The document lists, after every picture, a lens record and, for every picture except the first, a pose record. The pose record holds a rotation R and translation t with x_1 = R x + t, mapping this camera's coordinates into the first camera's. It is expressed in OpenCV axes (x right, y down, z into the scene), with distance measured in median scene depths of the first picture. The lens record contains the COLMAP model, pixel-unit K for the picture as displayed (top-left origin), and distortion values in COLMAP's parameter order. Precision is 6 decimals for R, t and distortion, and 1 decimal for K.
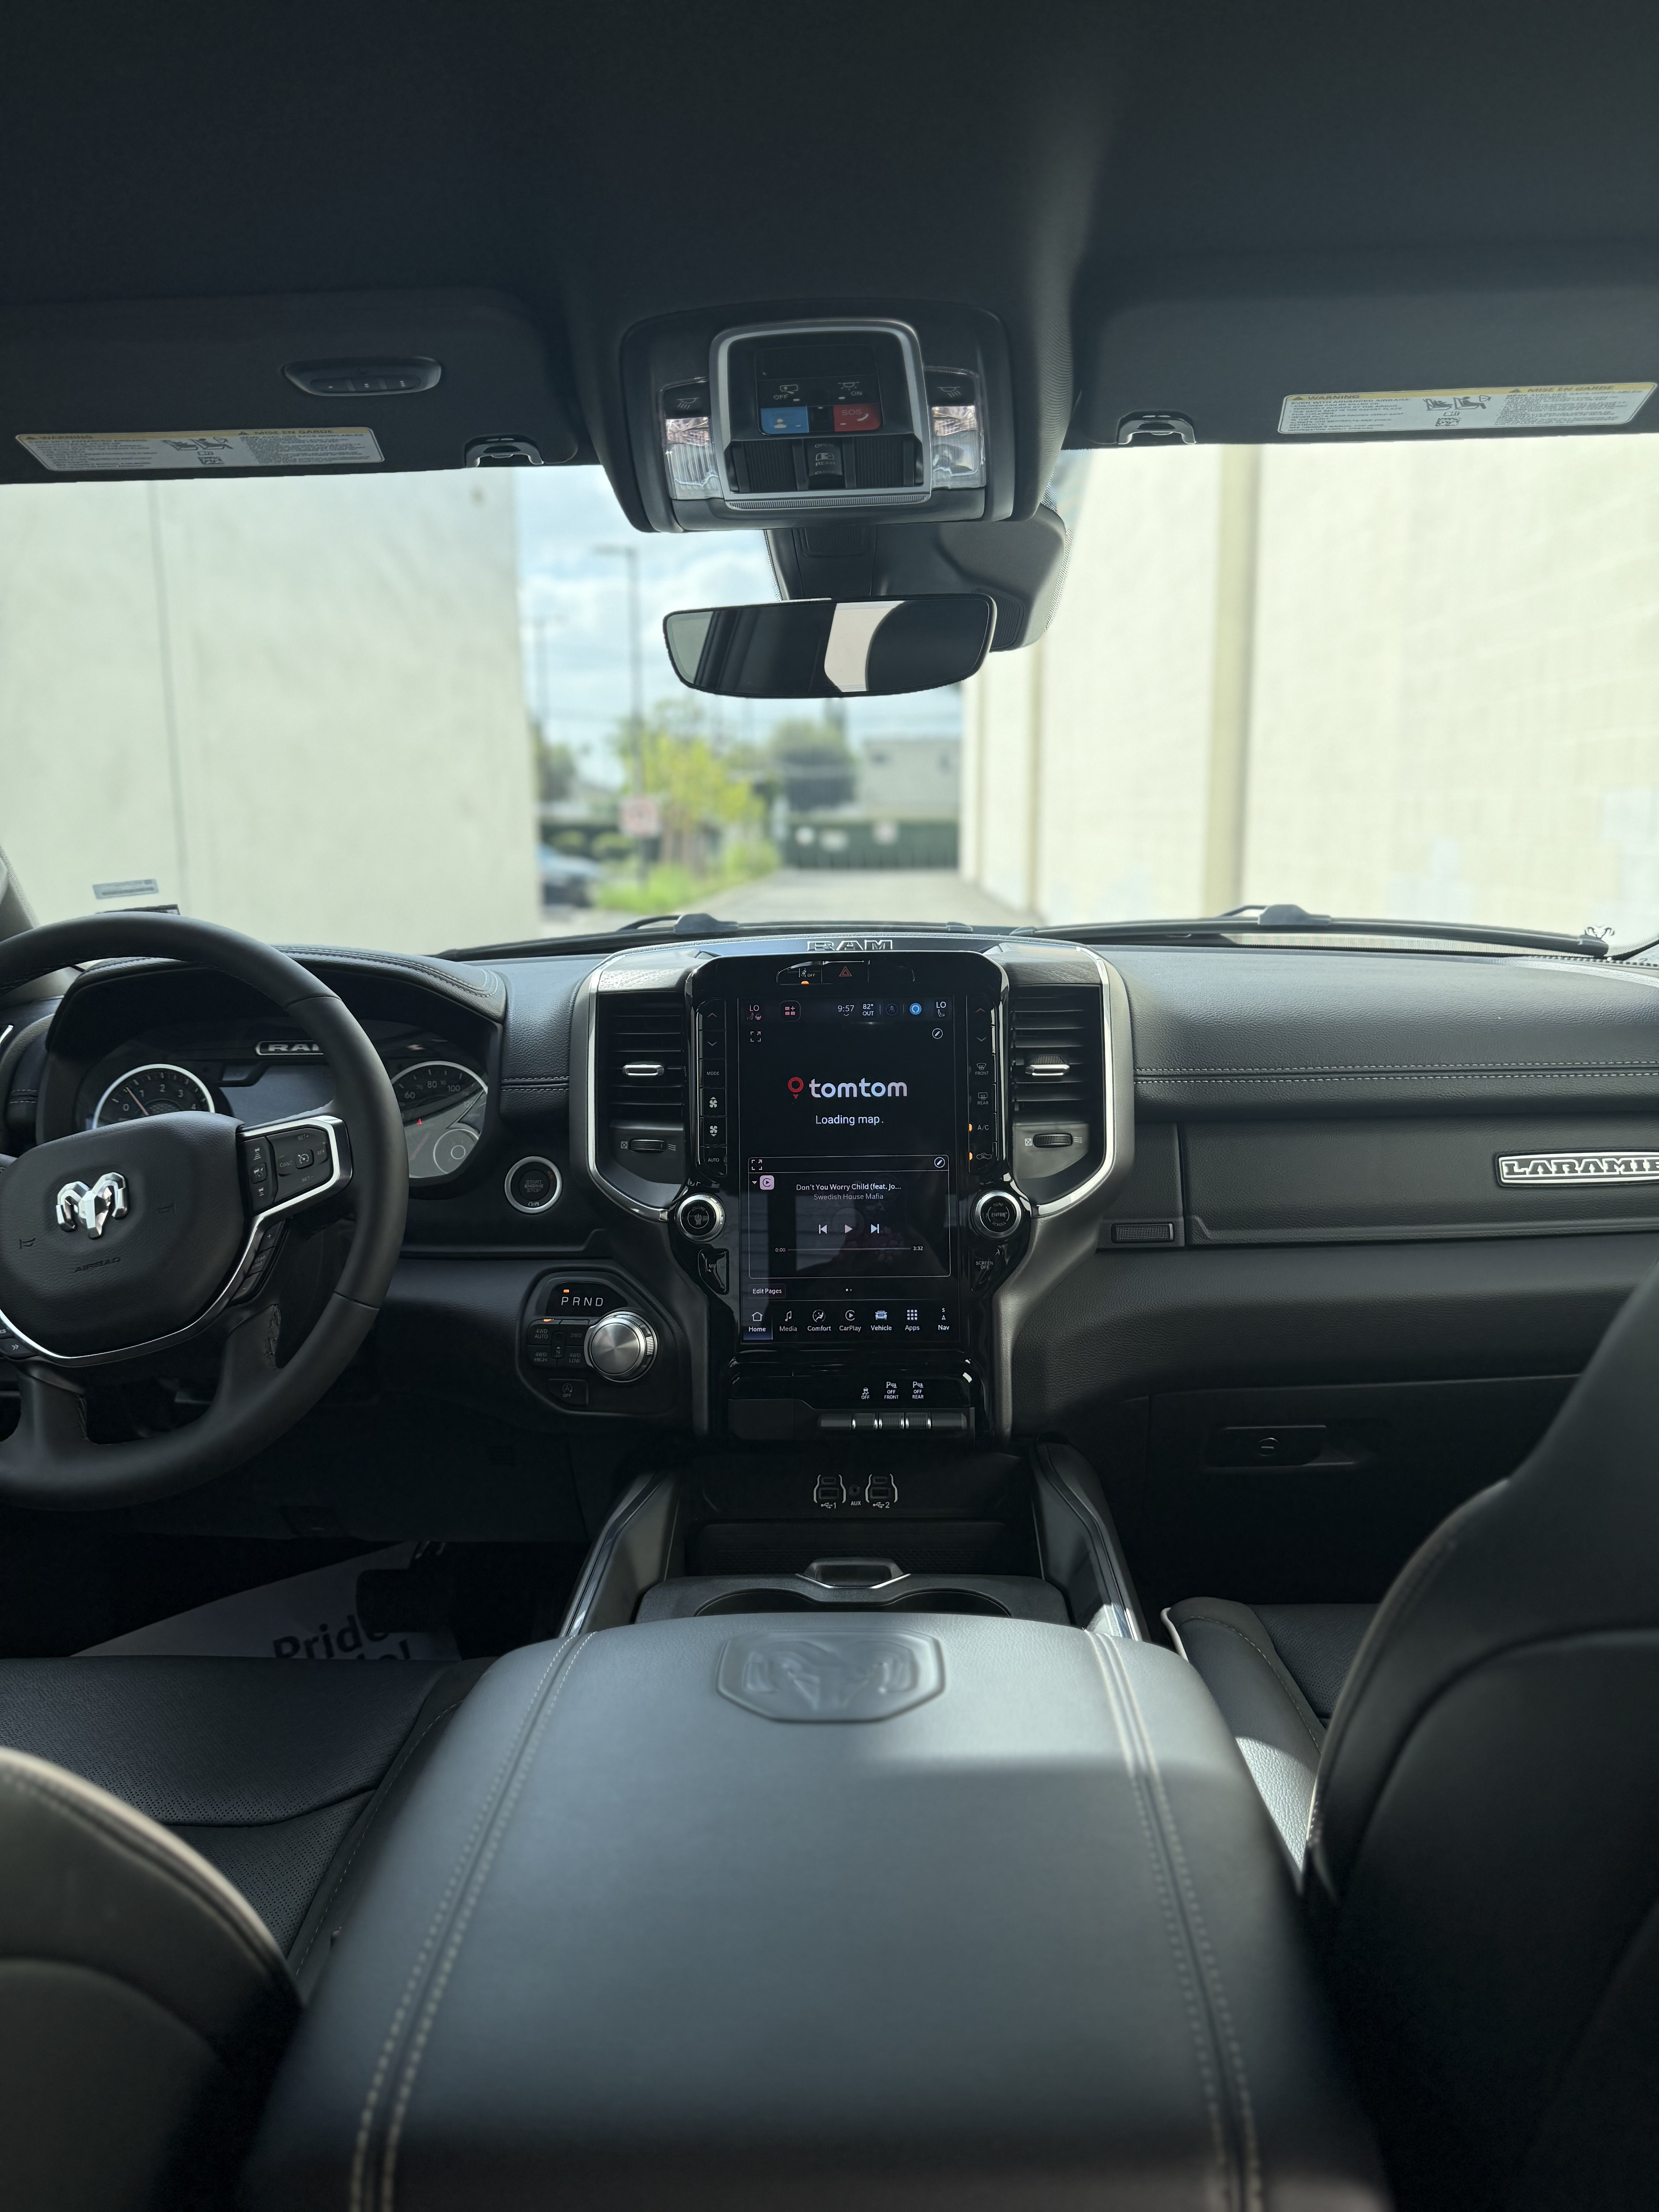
lens RADIAL K [[1517.5, 0, 829.5], [0, 1517.5, 1106.0], [0, 0, 1]] dist [0.049408, -0.047958]
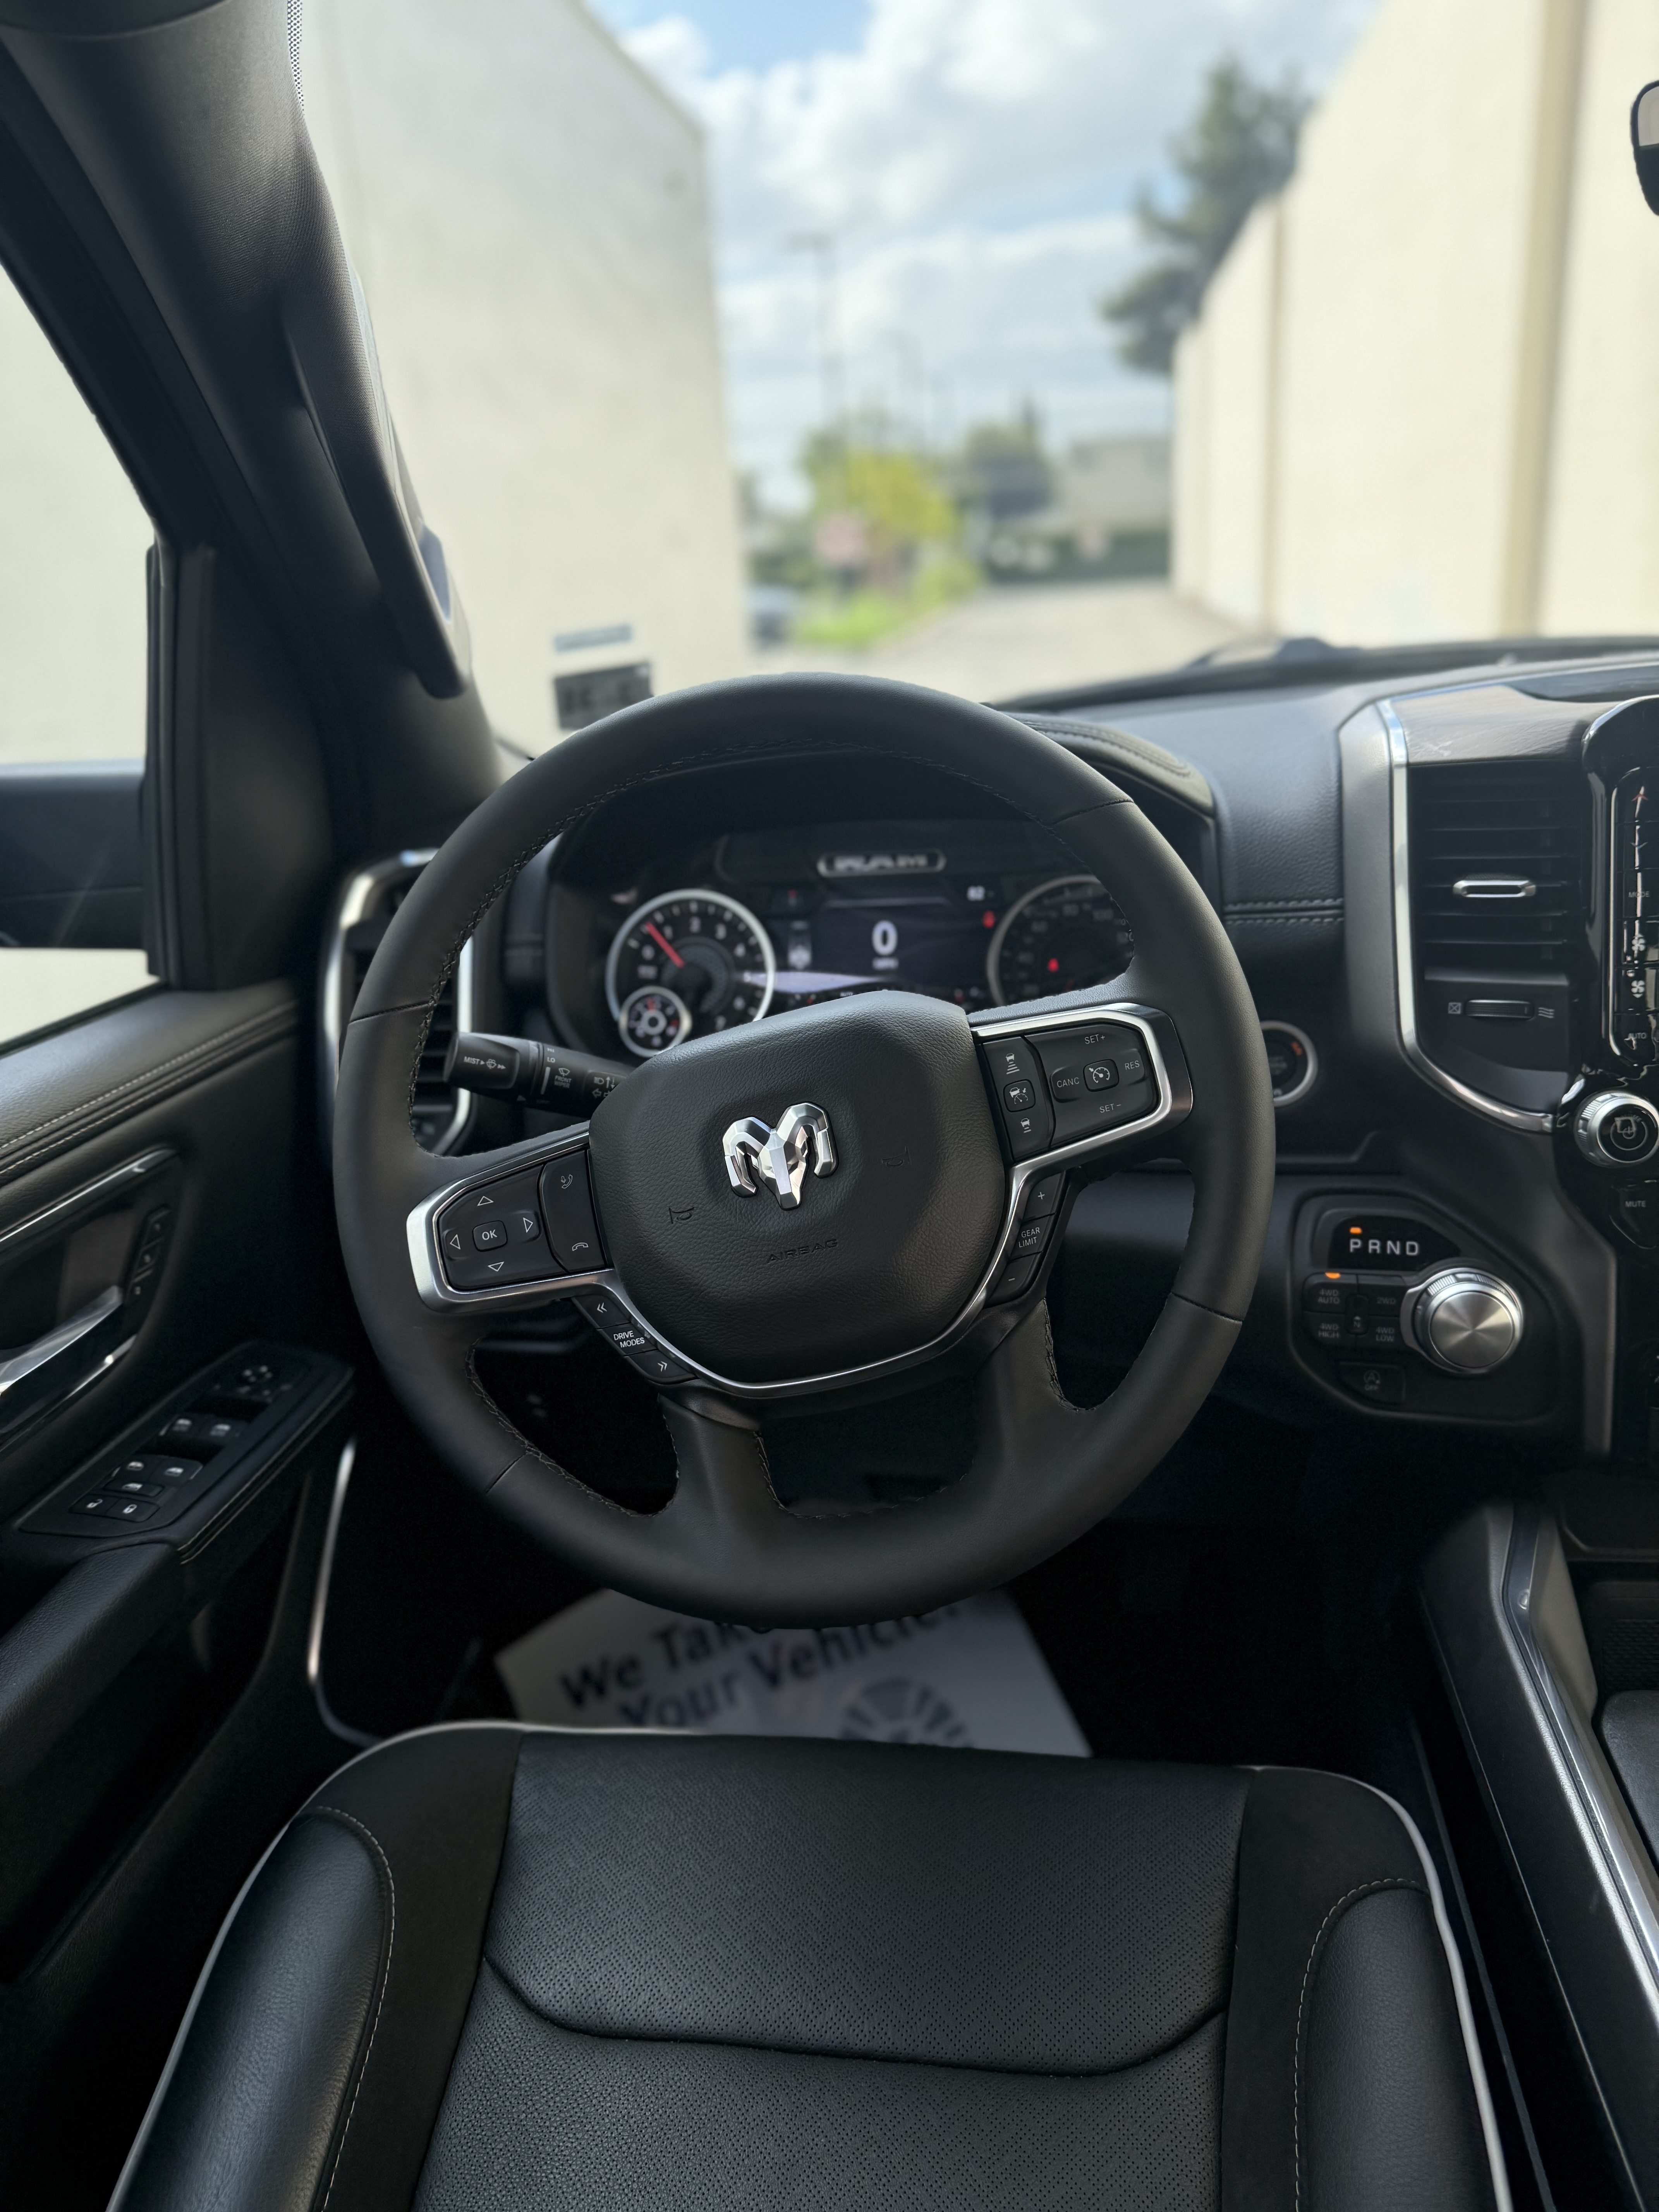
lens RADIAL K [[1577.6, 0, 821.5], [0, 1577.6, 1119.3], [0, 0, 1]] dist [0.013817, -0.007663]
pose [[0.990072, -0.008662, -0.140294, -0.312244], [0.031790, 0.986036, 0.163471, -0.046369], [0.136919, -0.166308, 0.976522, 0.311767]]
